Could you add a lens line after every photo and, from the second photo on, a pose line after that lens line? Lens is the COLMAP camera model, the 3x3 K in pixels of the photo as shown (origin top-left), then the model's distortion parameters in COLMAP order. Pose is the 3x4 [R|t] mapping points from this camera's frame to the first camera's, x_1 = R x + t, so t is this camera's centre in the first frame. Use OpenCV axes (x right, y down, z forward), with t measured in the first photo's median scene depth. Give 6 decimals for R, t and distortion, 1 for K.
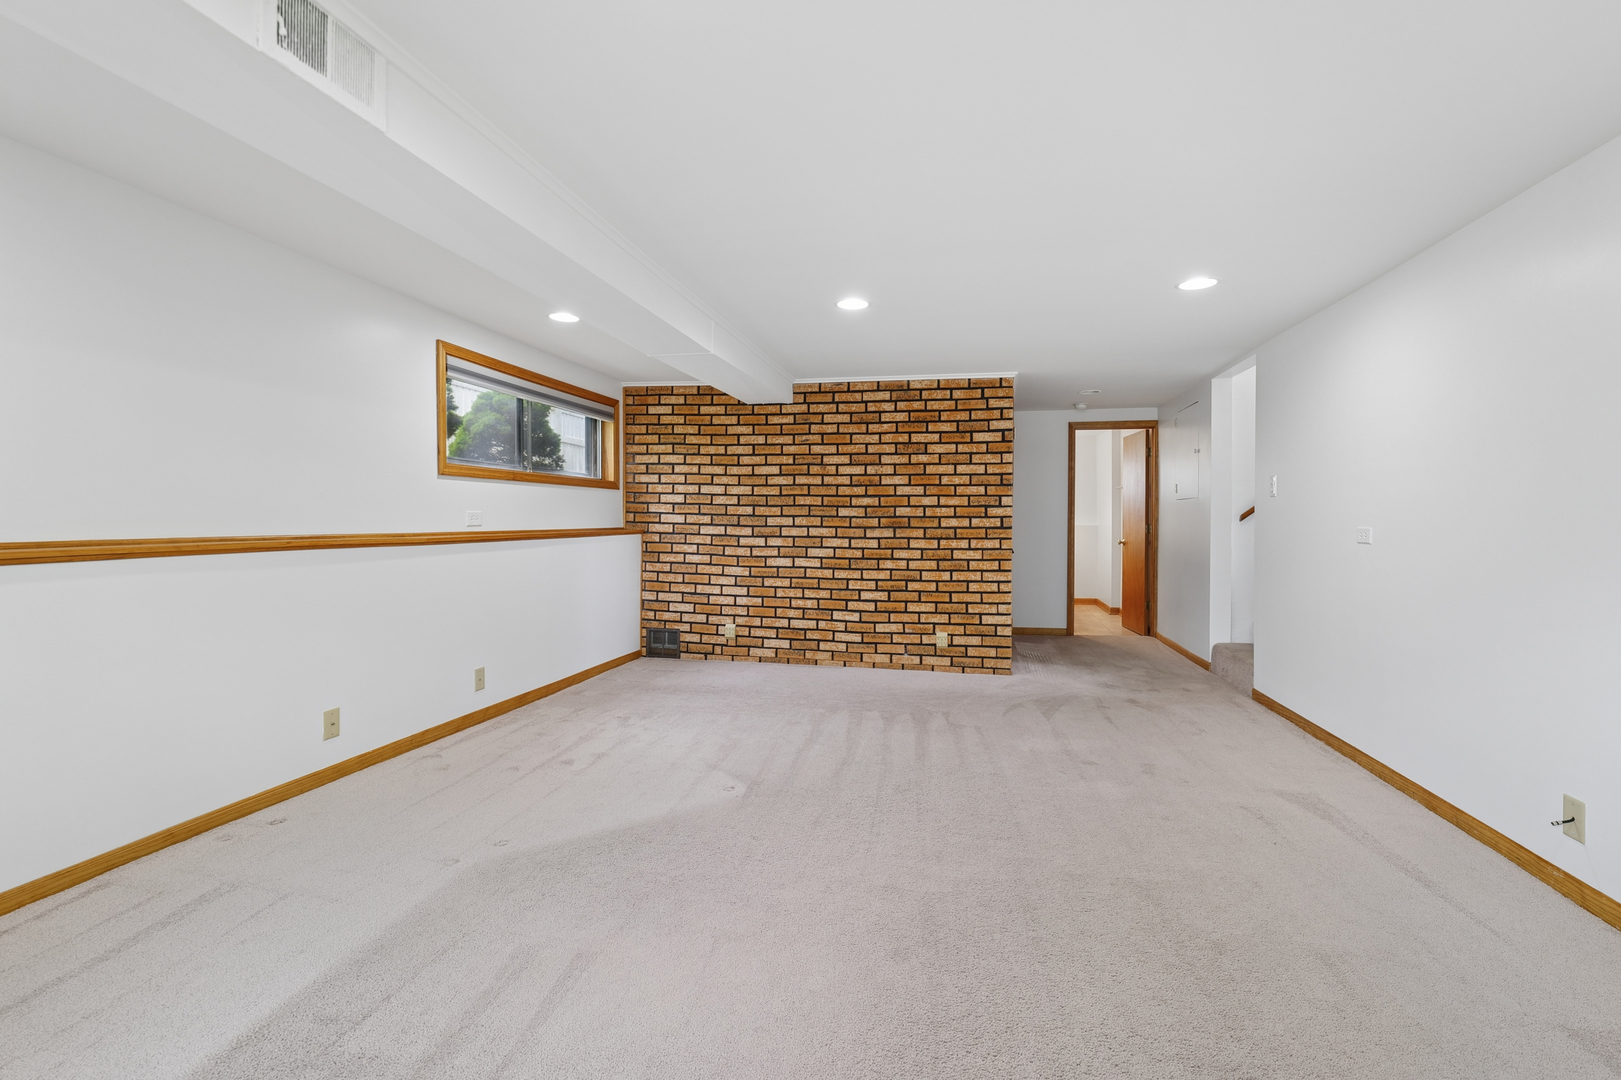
lens RADIAL K [[725.9, 0, 810.5], [0, 725.9, 540.0], [0, 0, 1]] dist [0.000868, 0.000071]
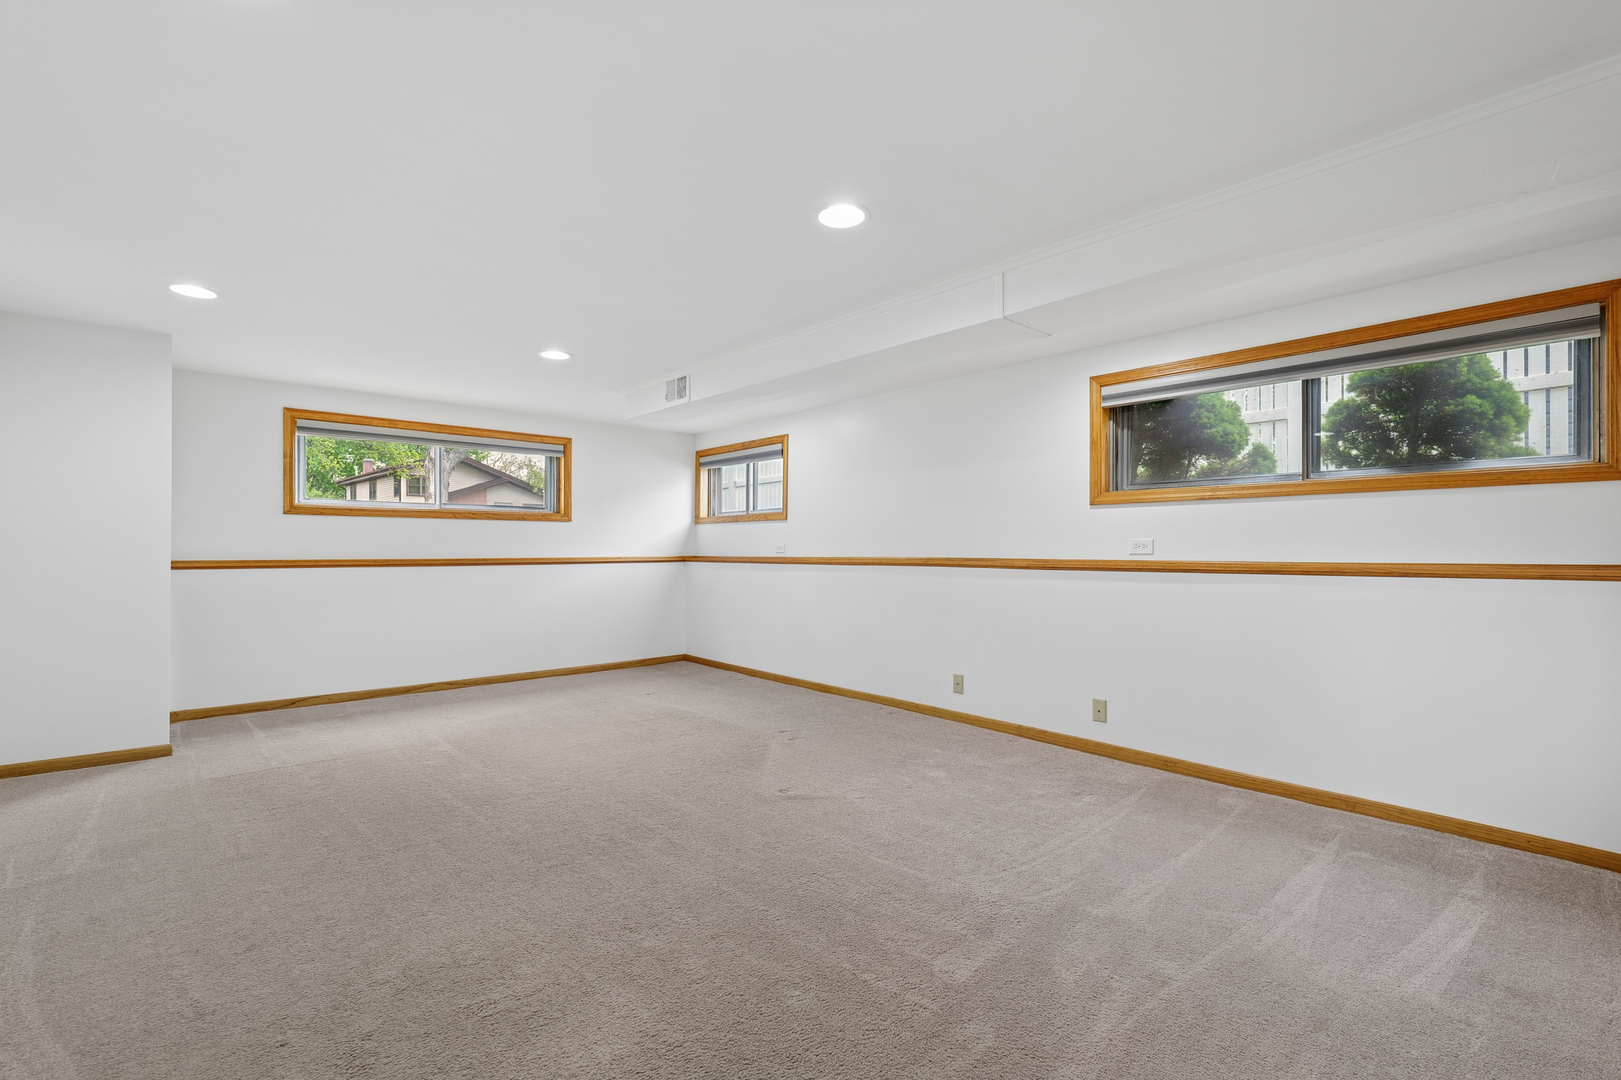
lens RADIAL K [[725.9, 0, 810.5], [0, 725.9, 540.0], [0, 0, 1]] dist [0.000868, 0.000071]
pose [[-0.591543, -0.002873, -0.806268, 0.541920], [-0.019988, 0.999739, 0.011103, -0.040106], [0.806026, 0.022683, -0.591446, 1.215339]]
